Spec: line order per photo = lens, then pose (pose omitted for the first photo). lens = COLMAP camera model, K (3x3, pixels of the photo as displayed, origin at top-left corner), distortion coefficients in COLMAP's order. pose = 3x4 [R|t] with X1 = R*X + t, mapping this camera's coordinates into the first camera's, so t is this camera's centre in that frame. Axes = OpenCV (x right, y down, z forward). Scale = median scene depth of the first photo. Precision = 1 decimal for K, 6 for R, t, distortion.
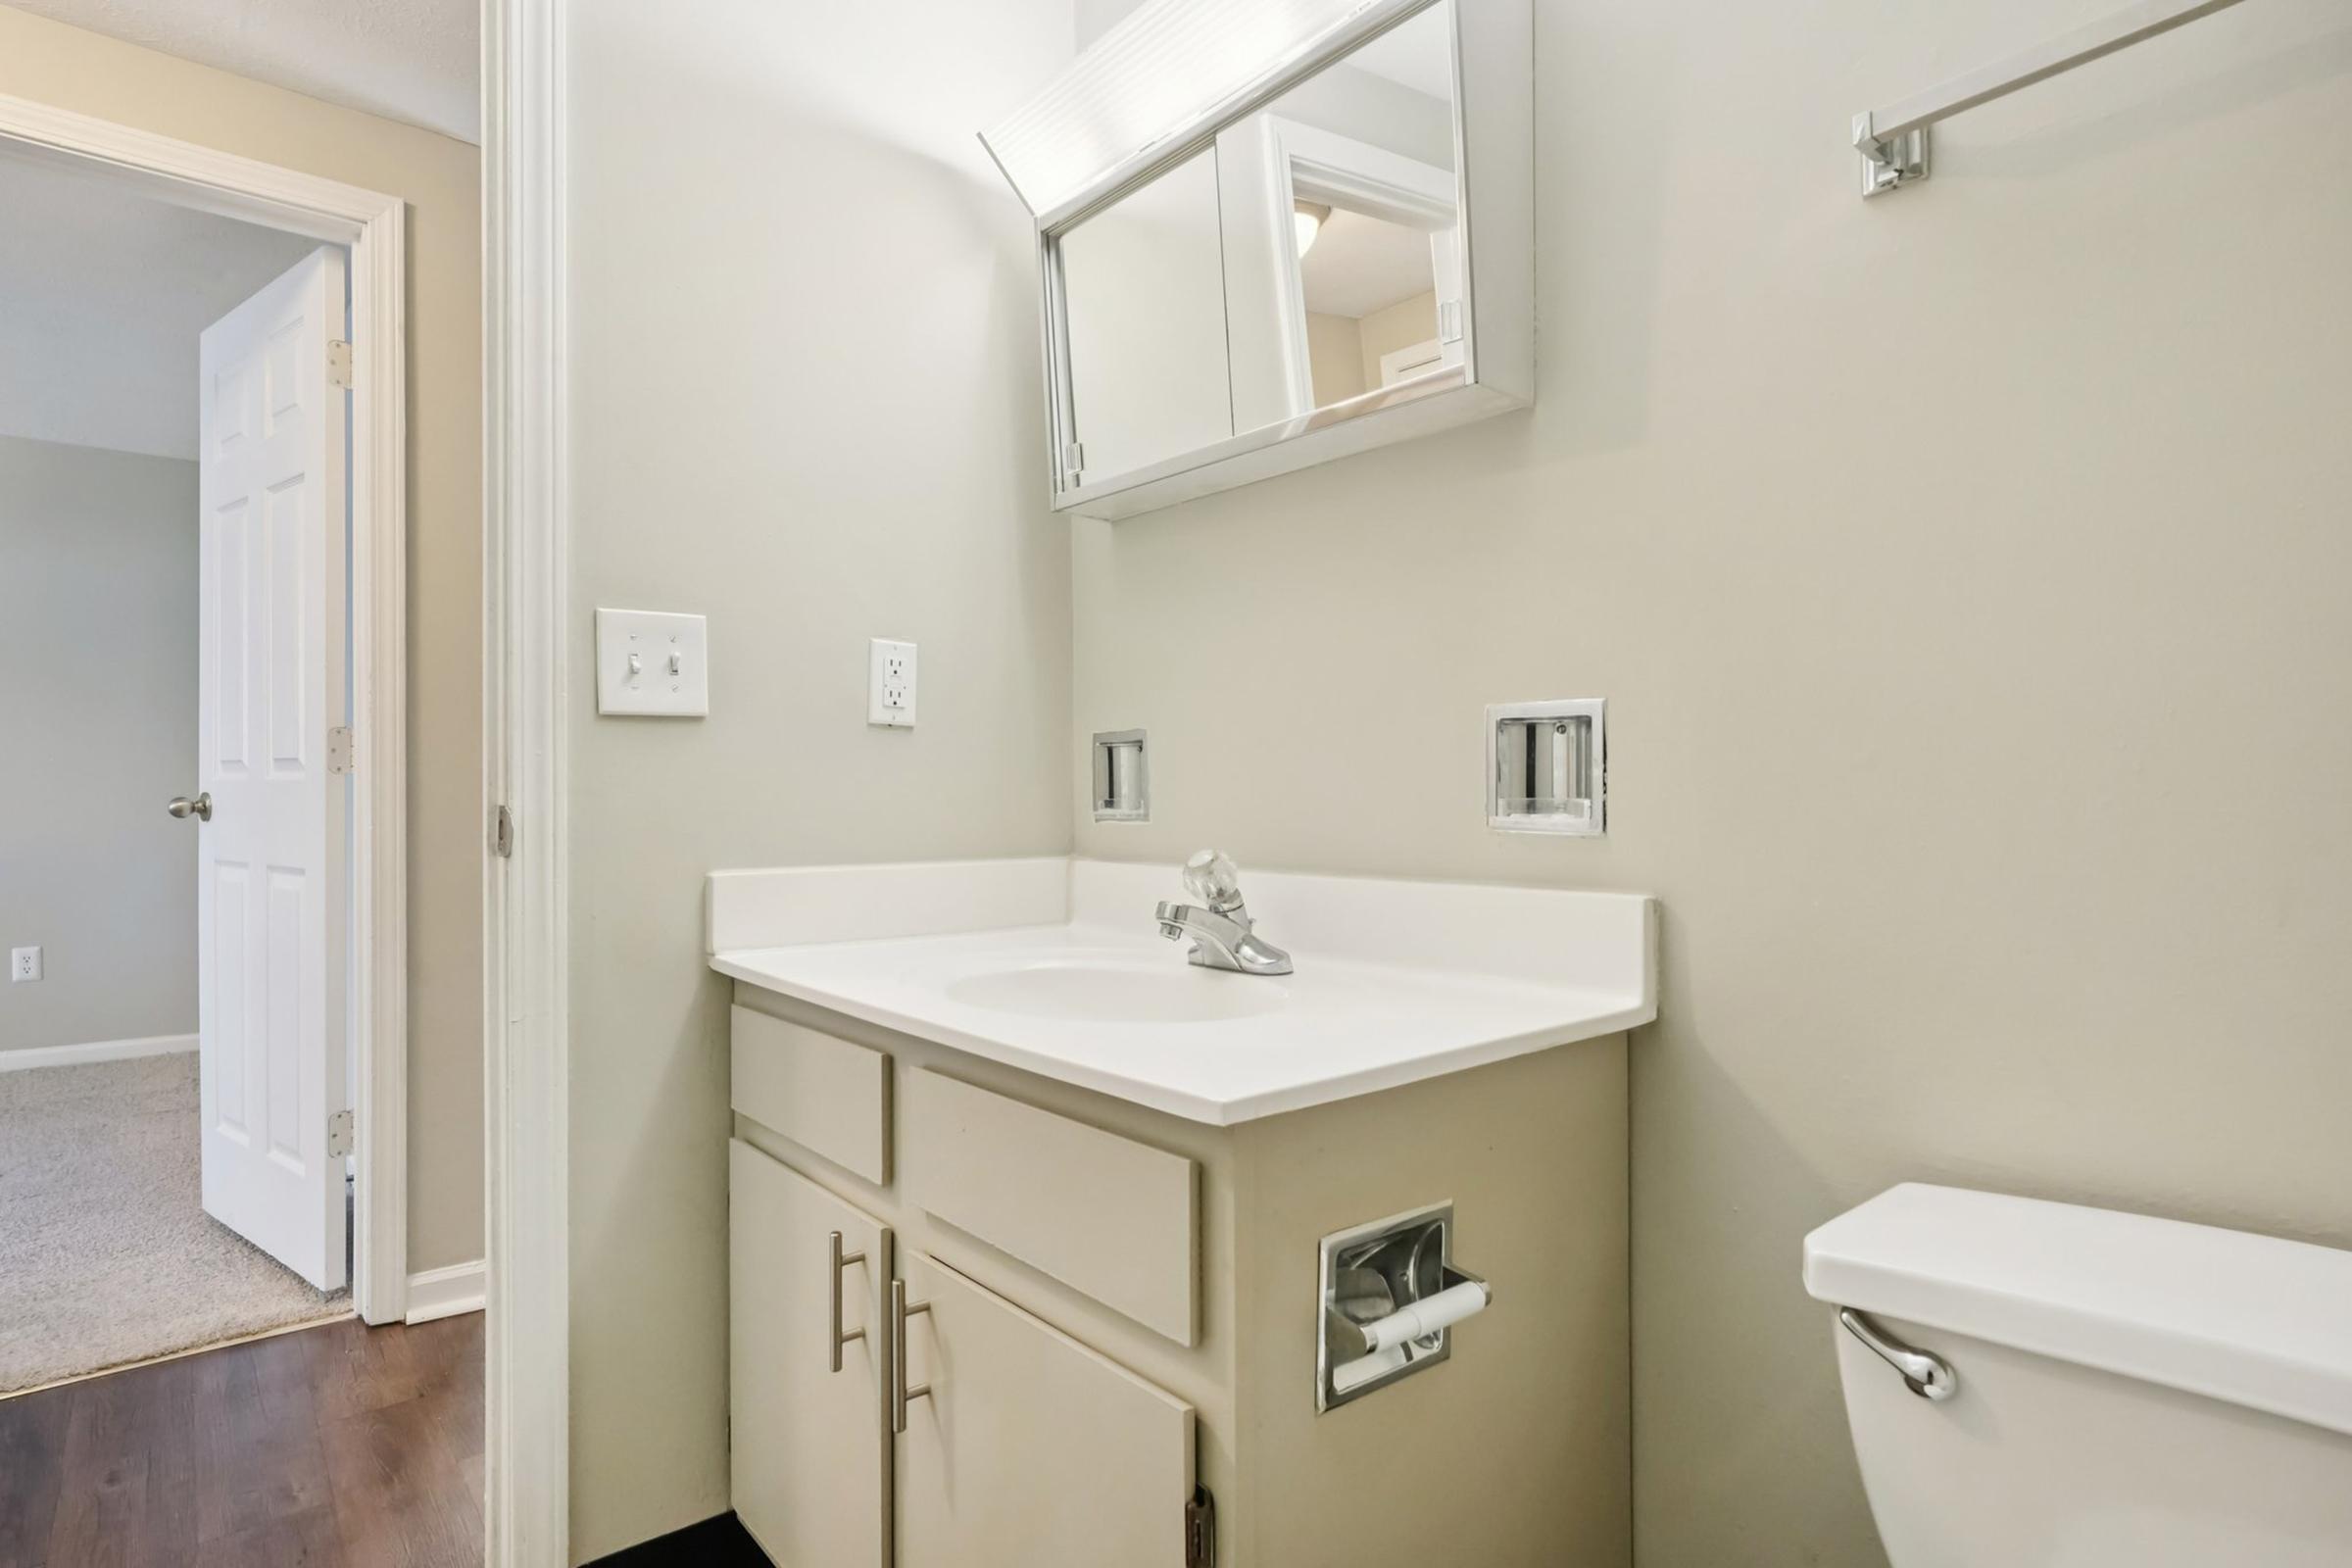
lens RADIAL K [[1200.2, 0, 1166.4], [0, 1200.2, 792.7], [0, 0, 1]] dist [-0.020491, 0.010334]
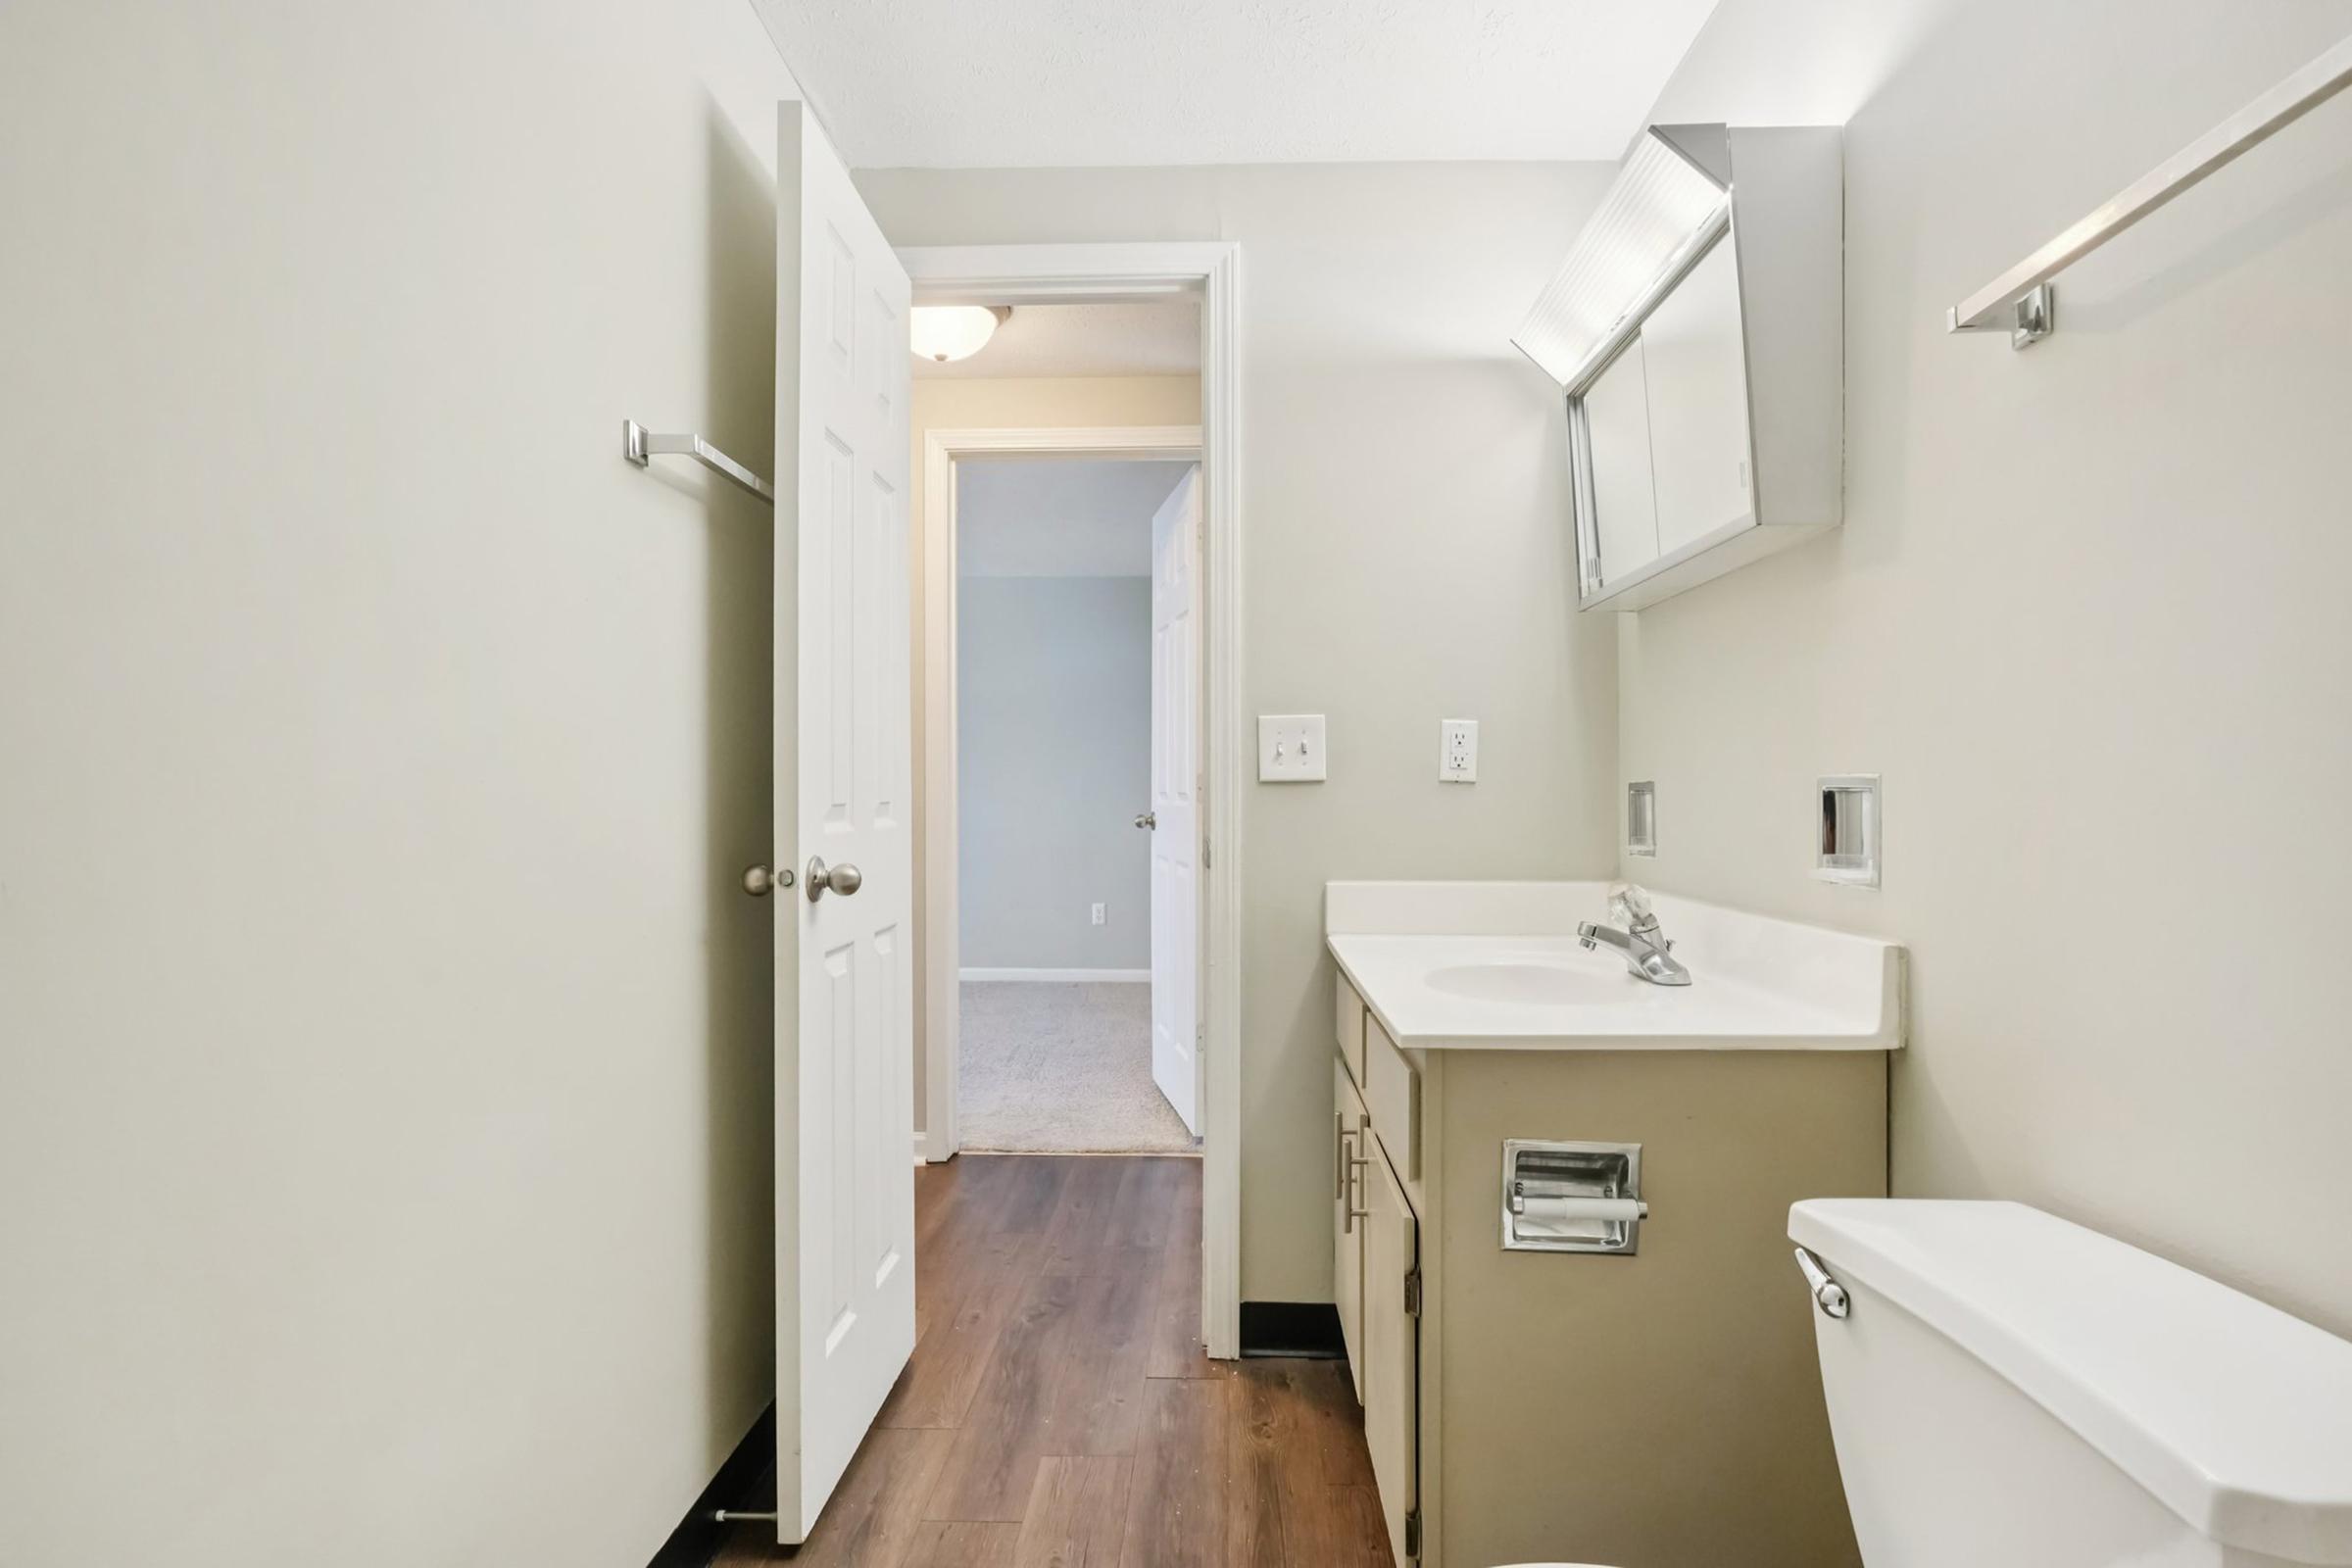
lens RADIAL K [[1191.8, 0, 1172.9], [0, 1191.8, 787.2], [0, 0, 1]] dist [-0.006184, 0.002285]
pose [[0.738258, -0.003851, -0.674508, 0.457651], [0.001755, 0.999991, -0.003789, -0.044834], [0.674516, 0.001614, 0.738258, -0.239886]]
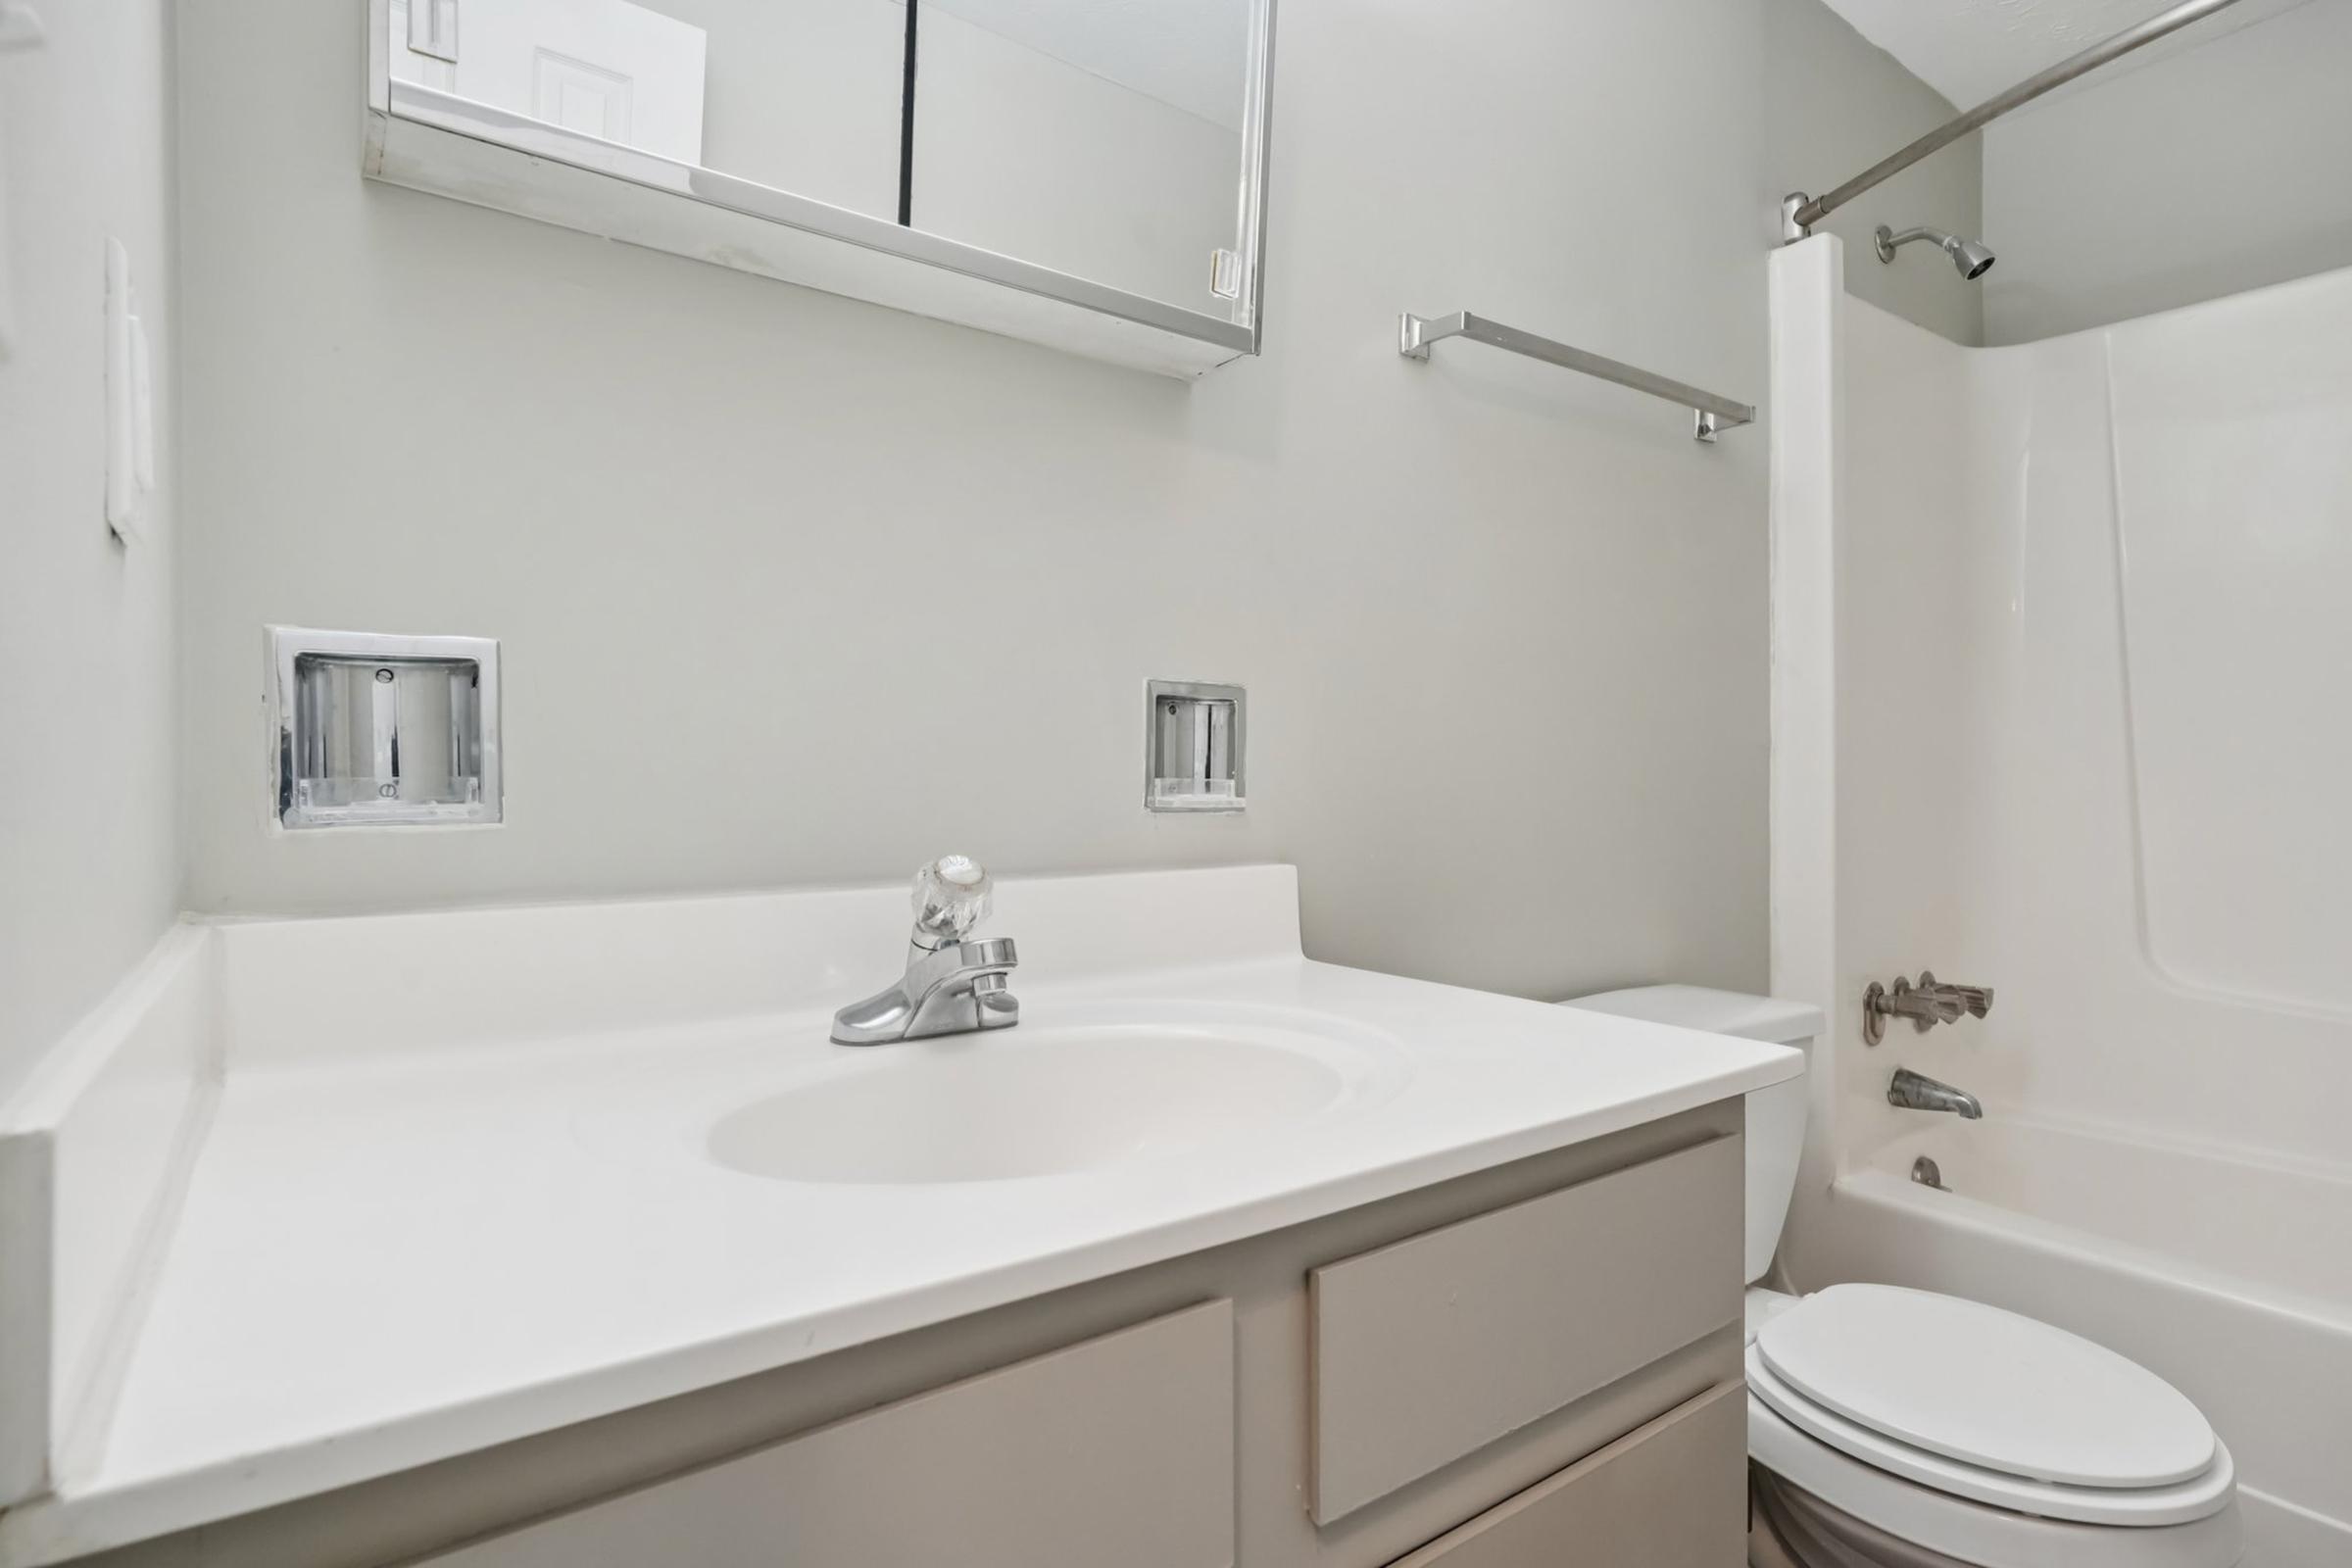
lens RADIAL K [[1191.8, 0, 1172.9], [0, 1191.8, 787.2], [0, 0, 1]] dist [-0.006184, 0.002285]
pose [[0.081807, -0.014447, 0.996543, -0.513168], [-0.010802, 0.999823, 0.015381, -0.002220], [-0.996590, -0.012023, 0.081637, 0.698736]]
